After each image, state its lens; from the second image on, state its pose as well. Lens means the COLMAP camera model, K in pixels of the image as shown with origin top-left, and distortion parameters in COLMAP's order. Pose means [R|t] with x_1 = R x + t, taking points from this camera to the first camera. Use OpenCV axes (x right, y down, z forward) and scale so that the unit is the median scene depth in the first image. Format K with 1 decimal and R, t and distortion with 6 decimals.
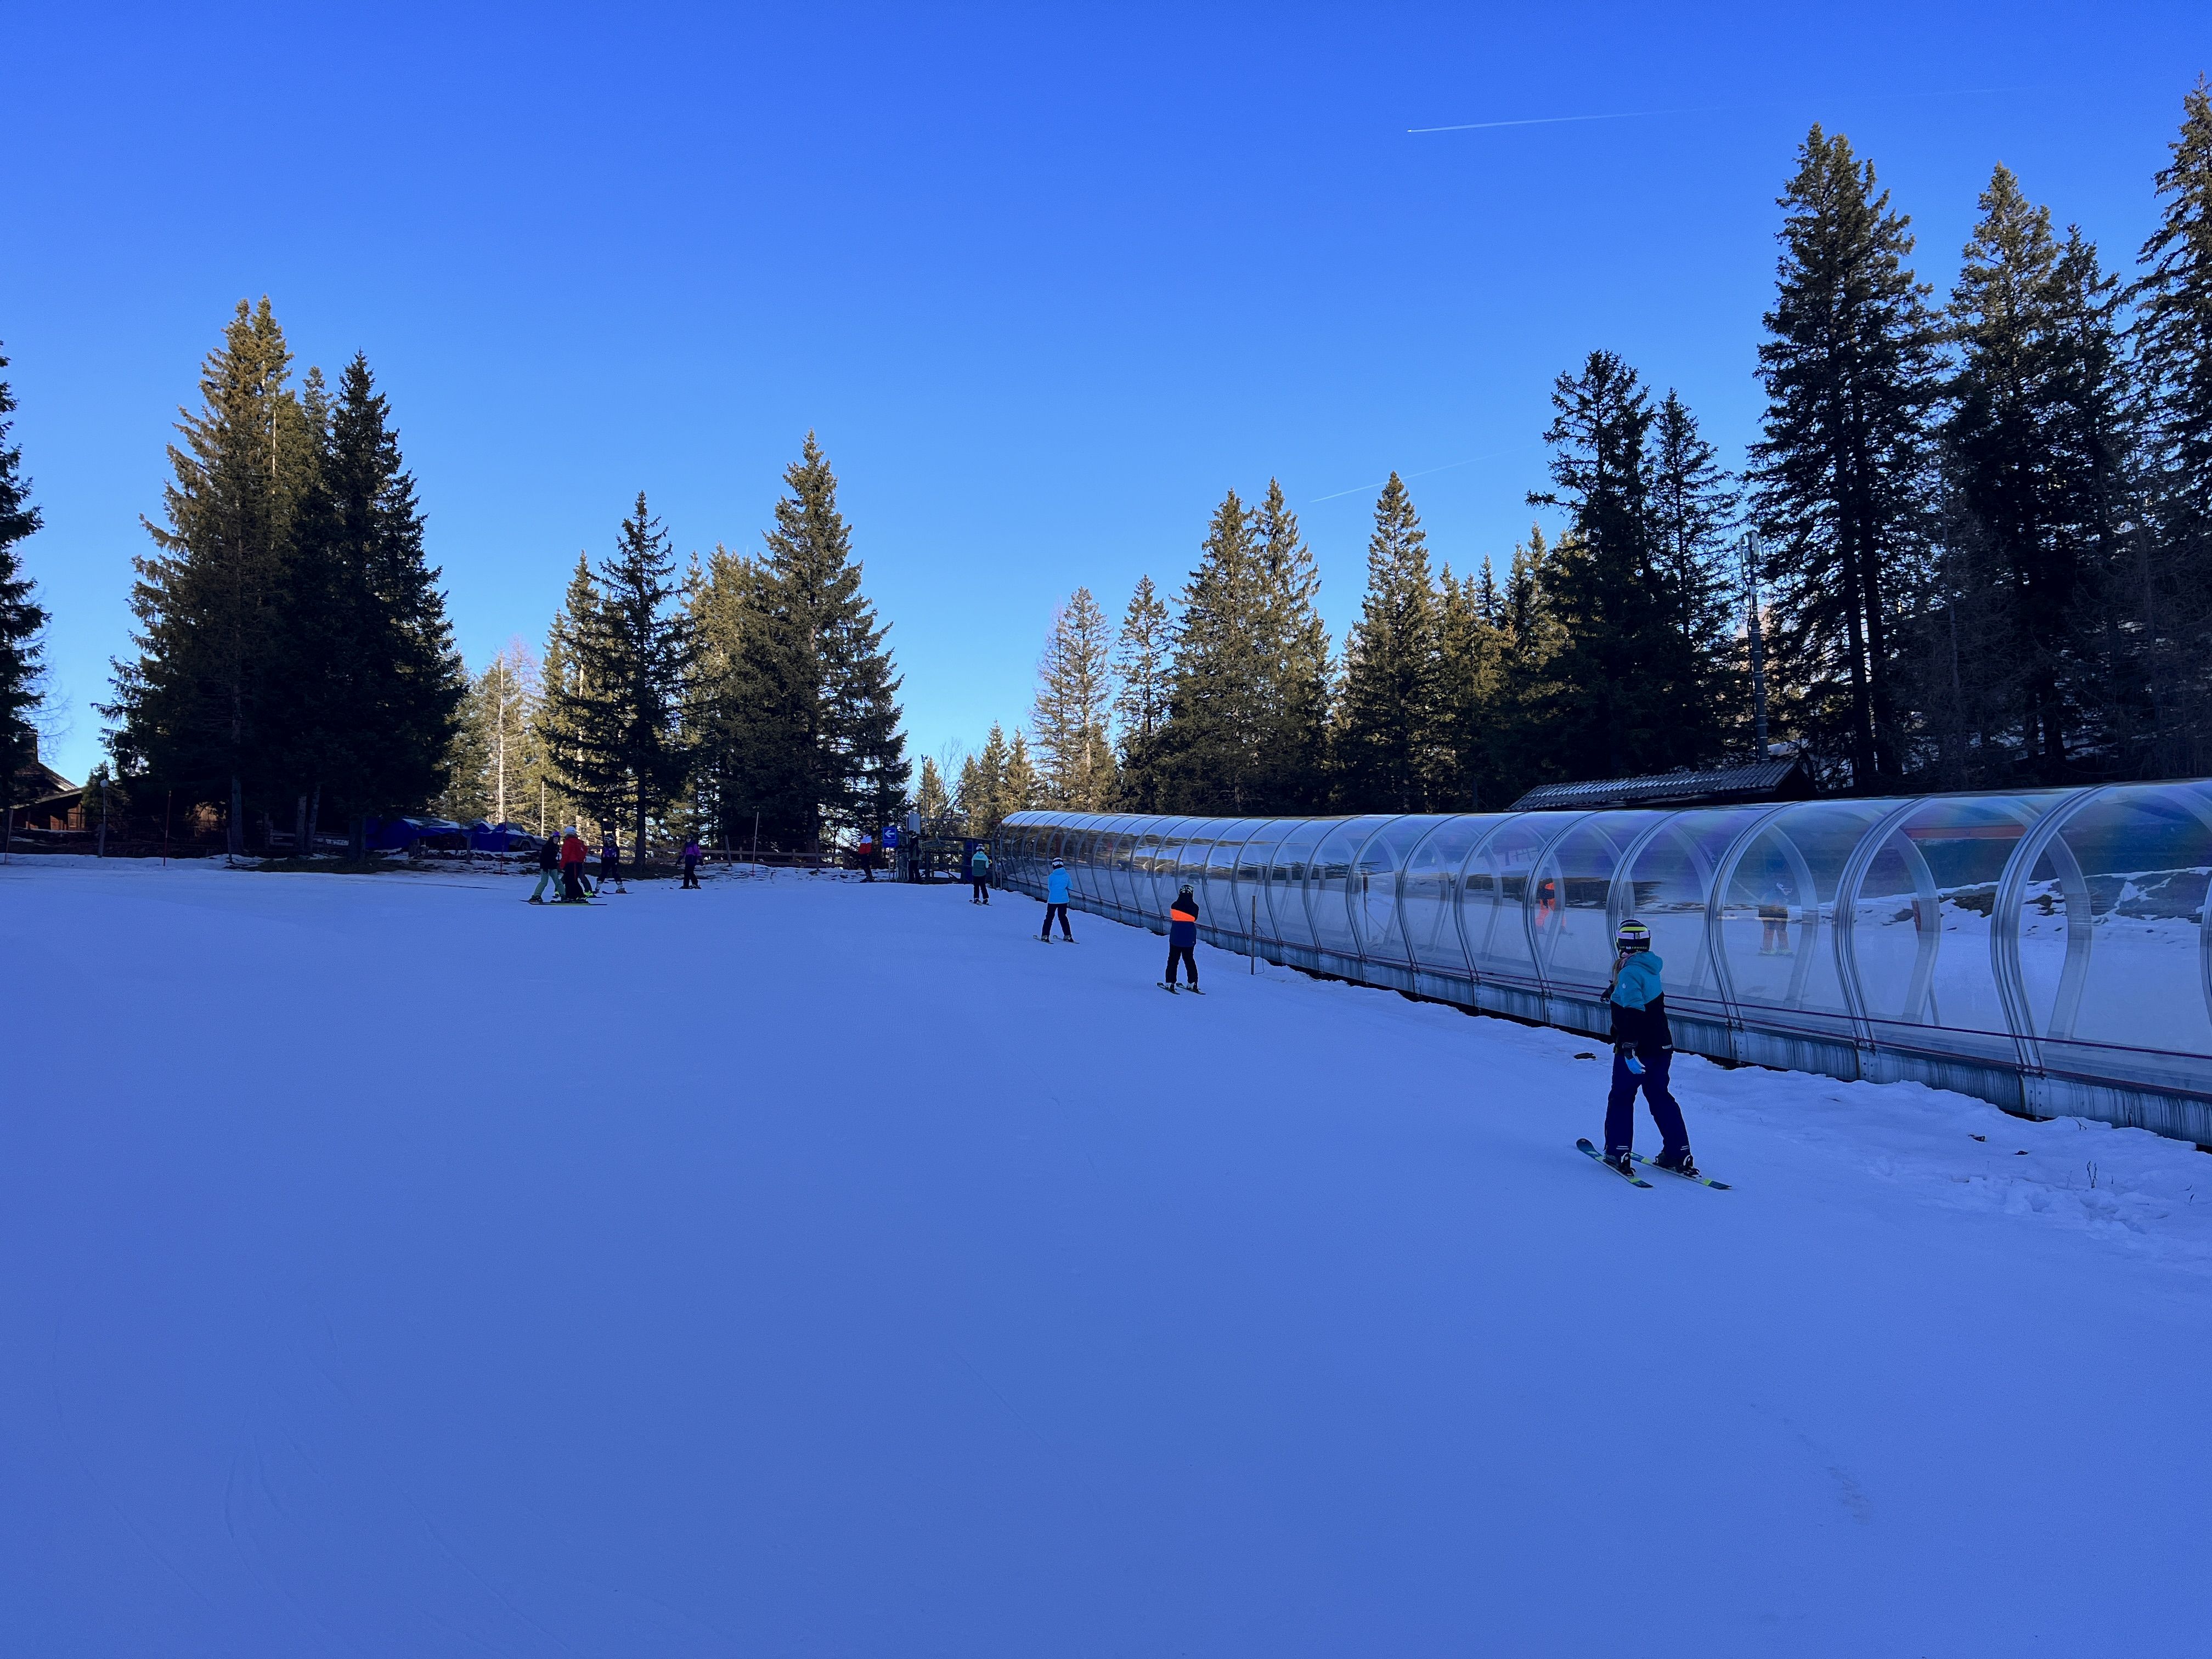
lens RADIAL K [[1673.7, 0, 1127.1], [0, 1673.7, 838.6], [0, 0, 1]] dist [0.074985, -0.096014]
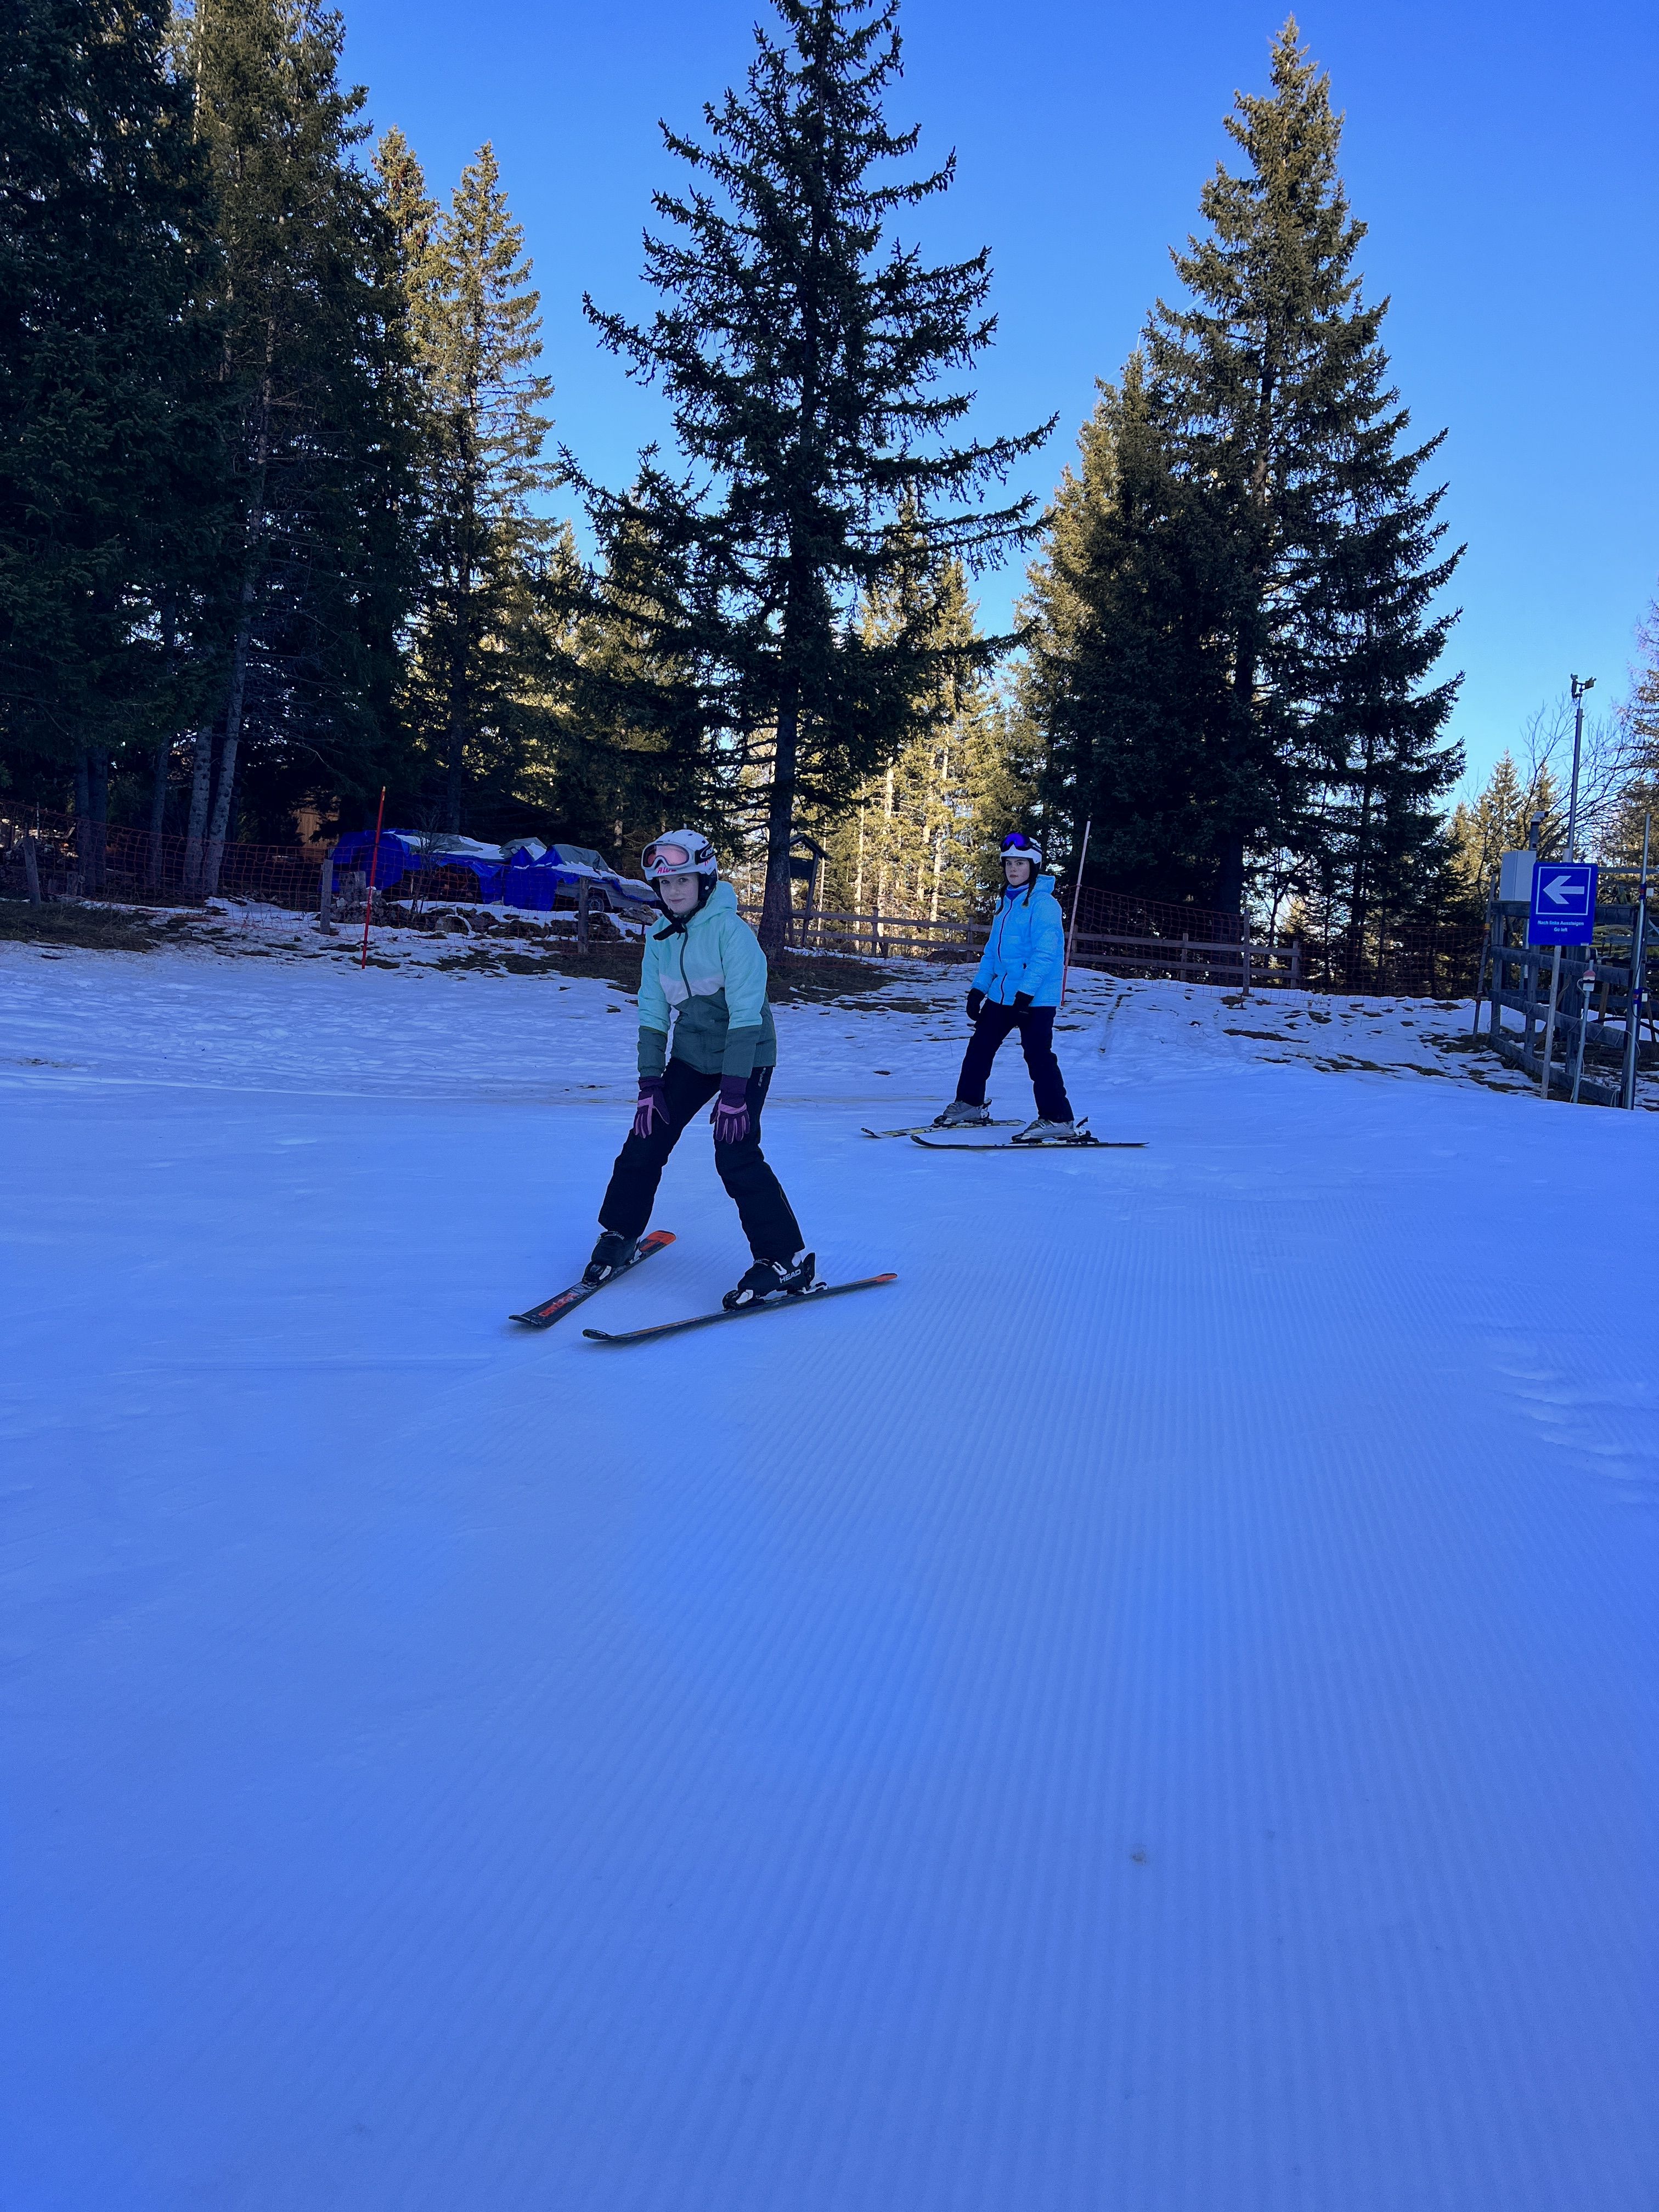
lens RADIAL K [[1673.7, 0, 824.6], [0, 1673.7, 1108.1], [0, 0, 1]] dist [0.074985, -0.096014]
pose [[0.916282, 0.086742, -0.391028, -0.100784], [-0.042570, 0.991829, 0.120266, 0.002683], [0.398265, -0.093551, 0.912488, 0.514048]]
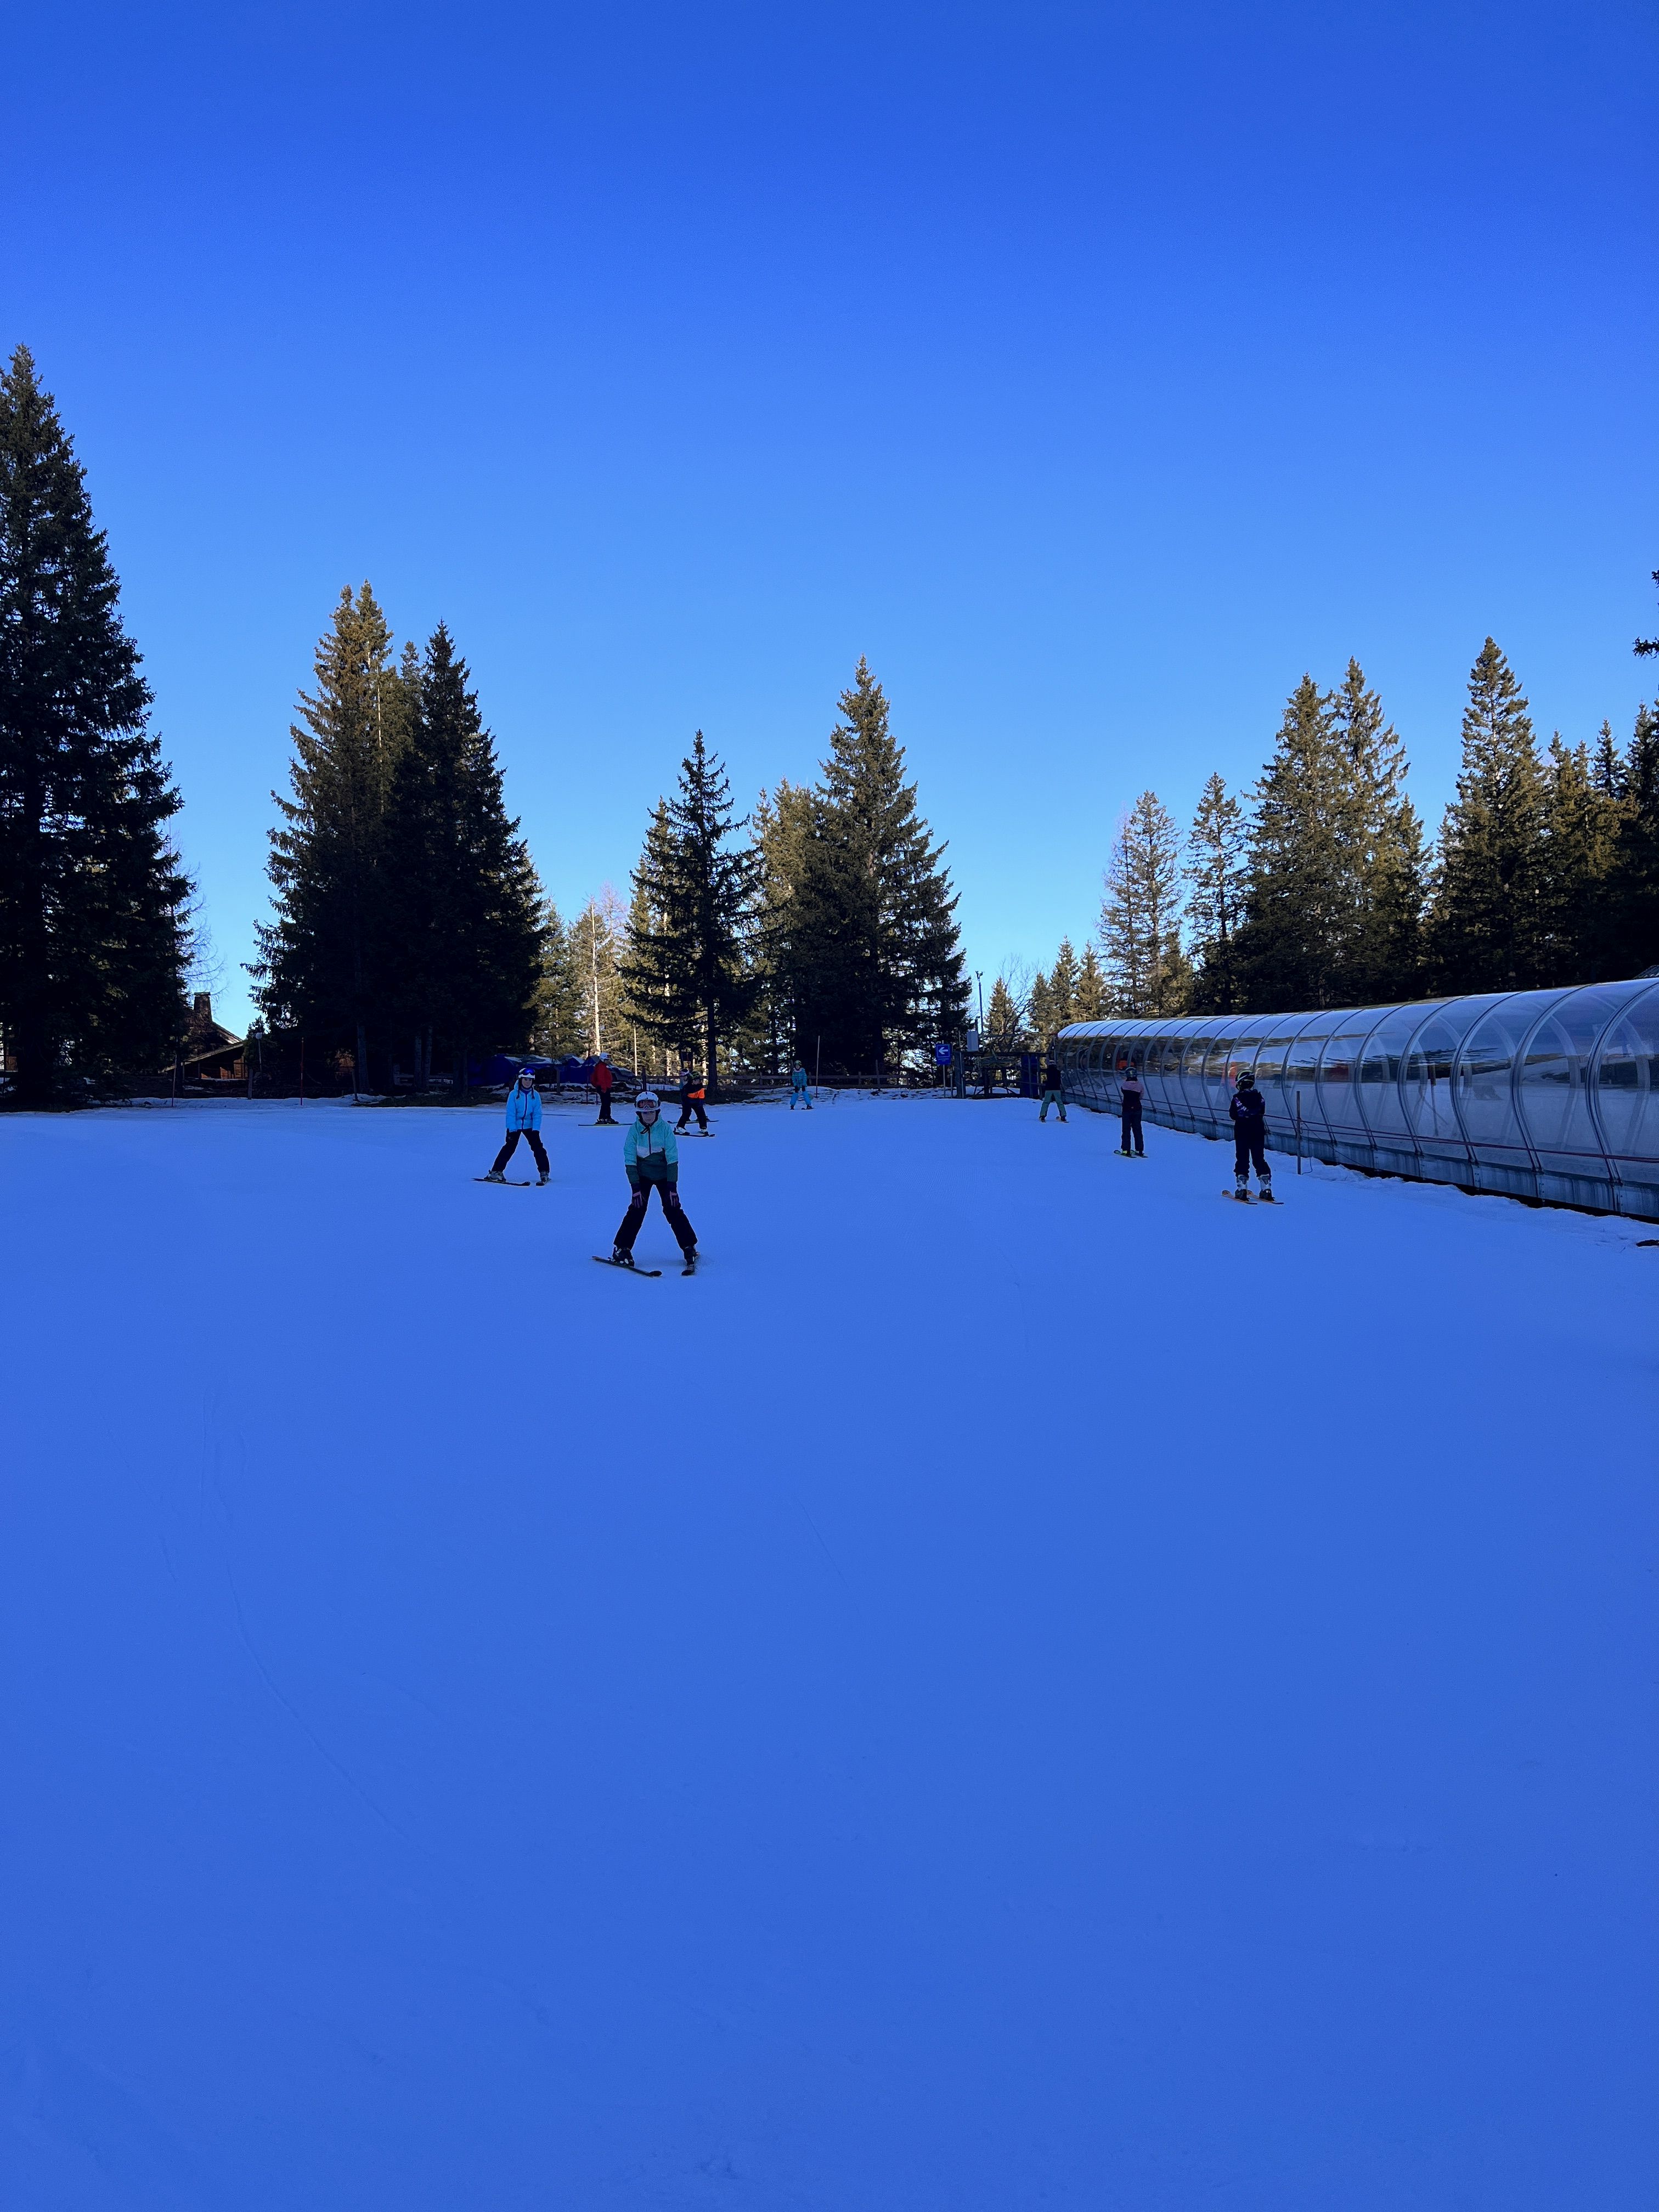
lens RADIAL K [[1673.7, 0, 810.8], [0, 1673.7, 1125.5], [0, 0, 1]] dist [0.074985, -0.096014]
pose [[0.971024, -0.031572, -0.236887, 0.012403], [0.040518, 0.998634, 0.032994, 0.004130], [0.235522, -0.041636, 0.970977, 0.002993]]
